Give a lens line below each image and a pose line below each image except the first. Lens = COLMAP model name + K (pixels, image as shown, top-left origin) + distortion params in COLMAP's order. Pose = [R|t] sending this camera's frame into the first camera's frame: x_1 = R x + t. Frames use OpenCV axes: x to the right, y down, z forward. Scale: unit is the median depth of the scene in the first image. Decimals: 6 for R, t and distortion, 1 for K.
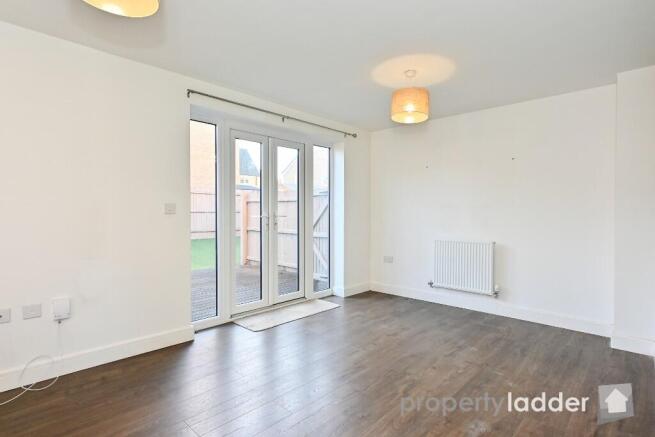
lens RADIAL K [[332.1, 0, 325.6], [0, 332.1, 219.6], [0, 0, 1]] dist [0.003893, 0.001207]
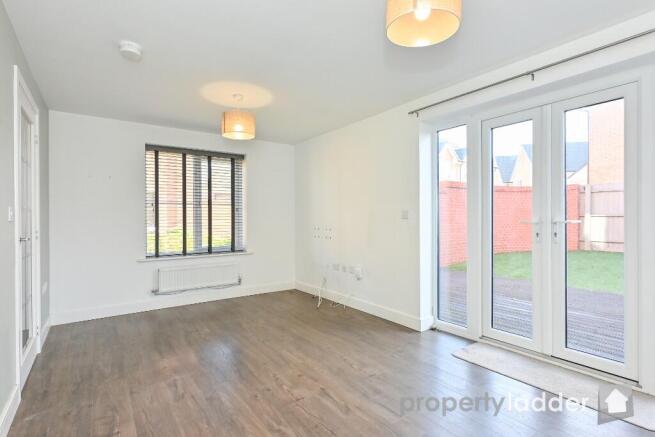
lens RADIAL K [[315.7, 0, 328.9], [0, 315.7, 220.6], [0, 0, 1]] dist [0.001565, 0.000287]
pose [[-0.180127, -0.000618, -0.983643, 0.616796], [-0.012952, 0.999915, 0.001744, -0.007174], [0.983558, 0.013054, -0.180119, 0.781032]]
